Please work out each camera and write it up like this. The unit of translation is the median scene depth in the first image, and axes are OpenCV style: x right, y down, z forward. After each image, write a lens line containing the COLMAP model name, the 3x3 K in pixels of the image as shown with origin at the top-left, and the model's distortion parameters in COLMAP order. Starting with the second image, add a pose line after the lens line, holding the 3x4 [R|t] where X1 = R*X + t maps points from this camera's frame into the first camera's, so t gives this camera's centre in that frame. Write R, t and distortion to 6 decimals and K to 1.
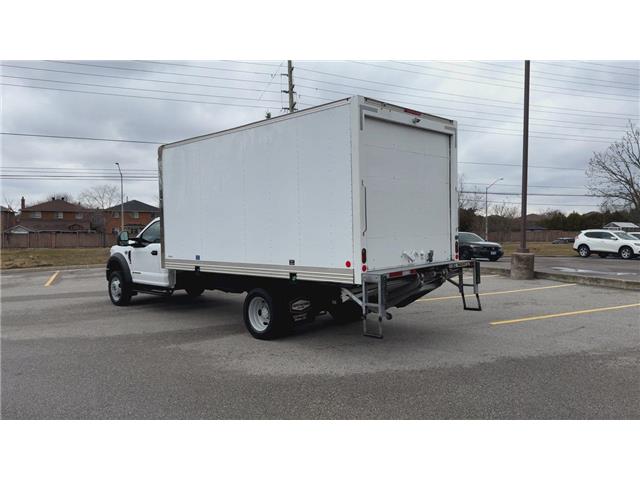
lens RADIAL K [[494.1, 0, 320.0], [0, 494.1, 240.0], [0, 0, 1]] dist [0.104978, -0.246620]
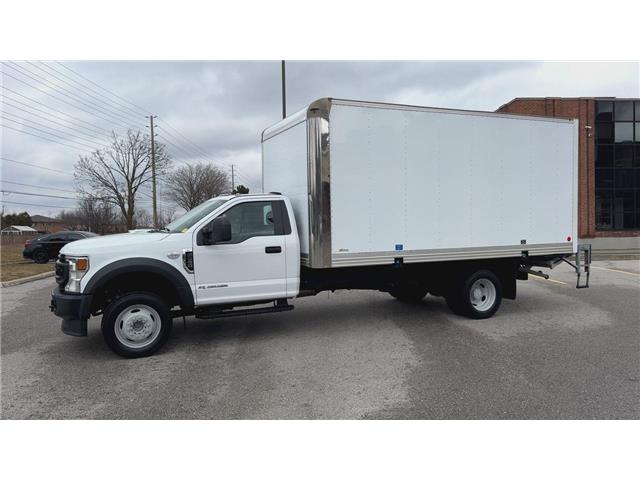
lens RADIAL K [[494.1, 0, 320.0], [0, 494.1, 240.0], [0, 0, 1]] dist [0.104978, -0.246620]
pose [[0.378344, -0.027940, 0.925243, -1.235098], [0.031244, 0.999360, 0.017402, 0.004295], [-0.925138, 0.022324, 0.378975, 0.921843]]
